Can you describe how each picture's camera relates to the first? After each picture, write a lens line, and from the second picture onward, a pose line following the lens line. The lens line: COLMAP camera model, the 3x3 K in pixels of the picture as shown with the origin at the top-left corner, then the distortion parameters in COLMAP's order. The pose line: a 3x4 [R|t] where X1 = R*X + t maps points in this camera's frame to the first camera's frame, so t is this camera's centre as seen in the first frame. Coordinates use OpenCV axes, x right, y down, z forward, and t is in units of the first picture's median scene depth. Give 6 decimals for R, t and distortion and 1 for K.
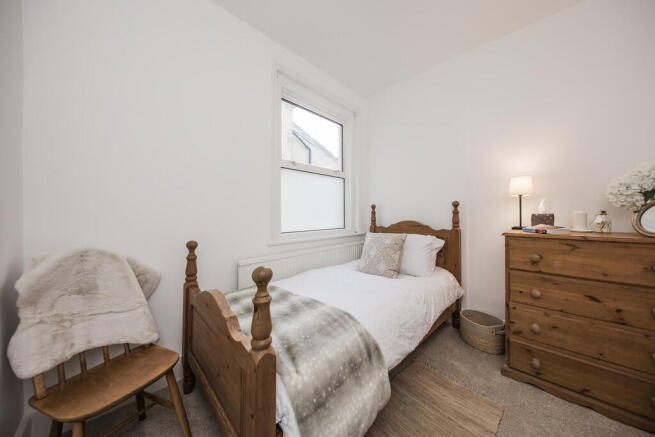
lens RADIAL K [[214.4, 0, 328.3], [0, 214.4, 215.2], [0, 0, 1]] dist [0.000626, -0.000082]
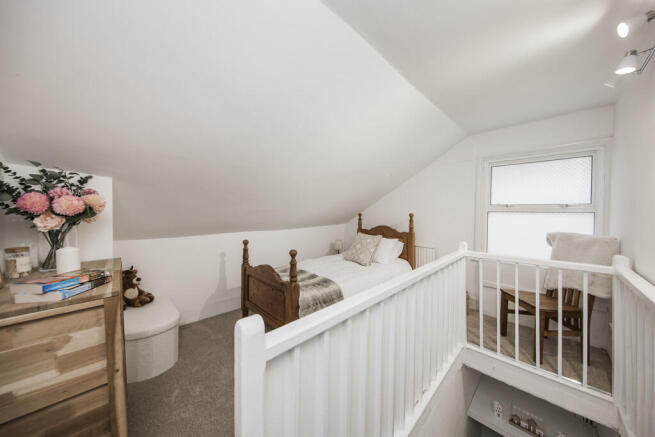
lens RADIAL K [[214.4, 0, 328.8], [0, 214.4, 215.8], [0, 0, 1]] dist [0.000626, -0.000082]
pose [[0.999918, 0.000004, -0.012799, 0.059819], [0.000083, 0.999977, 0.006780, -0.077031], [0.012799, -0.006781, 0.999895, -0.647330]]
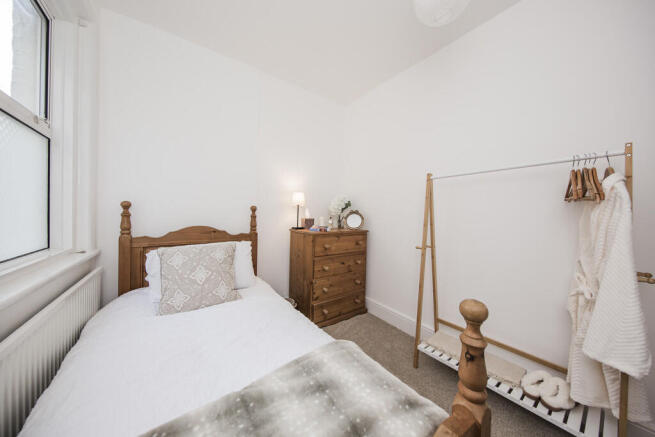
lens RADIAL K [[214.4, 0, 328.2], [0, 214.4, 218.3], [0, 0, 1]] dist [0.000626, -0.000082]
pose [[0.146220, -0.006866, 0.989228, -0.531582], [-0.011789, 0.999893, 0.008683, -0.023806], [-0.989182, -0.012932, 0.146124, 0.650044]]
